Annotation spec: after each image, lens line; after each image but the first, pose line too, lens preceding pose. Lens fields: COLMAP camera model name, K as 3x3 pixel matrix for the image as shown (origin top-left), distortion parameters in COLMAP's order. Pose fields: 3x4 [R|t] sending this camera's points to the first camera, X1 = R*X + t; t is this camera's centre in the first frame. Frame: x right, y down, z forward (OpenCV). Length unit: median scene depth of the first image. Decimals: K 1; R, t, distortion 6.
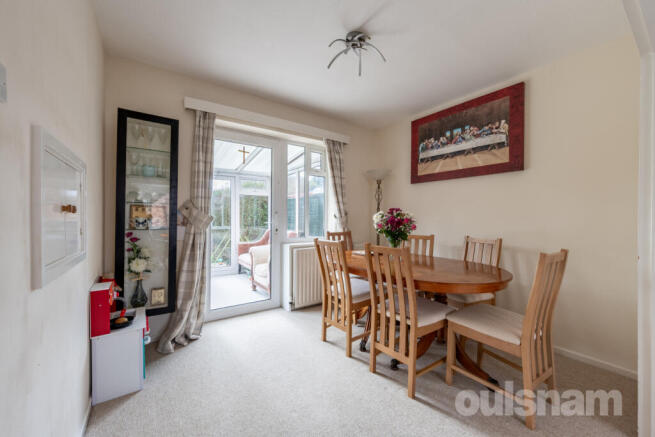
lens RADIAL K [[256.2, 0, 326.6], [0, 256.2, 217.6], [0, 0, 1]] dist [-0.001487, -0.000090]
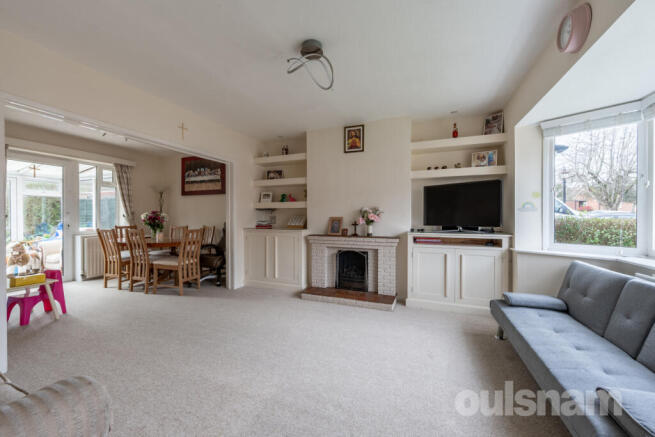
lens RADIAL K [[256.2, 0, 326.9], [0, 256.2, 217.1], [0, 0, 1]] dist [-0.001487, -0.000090]
pose [[0.839561, -0.006977, 0.543220, 0.226008], [0.004027, 0.999970, 0.006619, -0.001257], [-0.543250, -0.003370, 0.839564, -0.918355]]
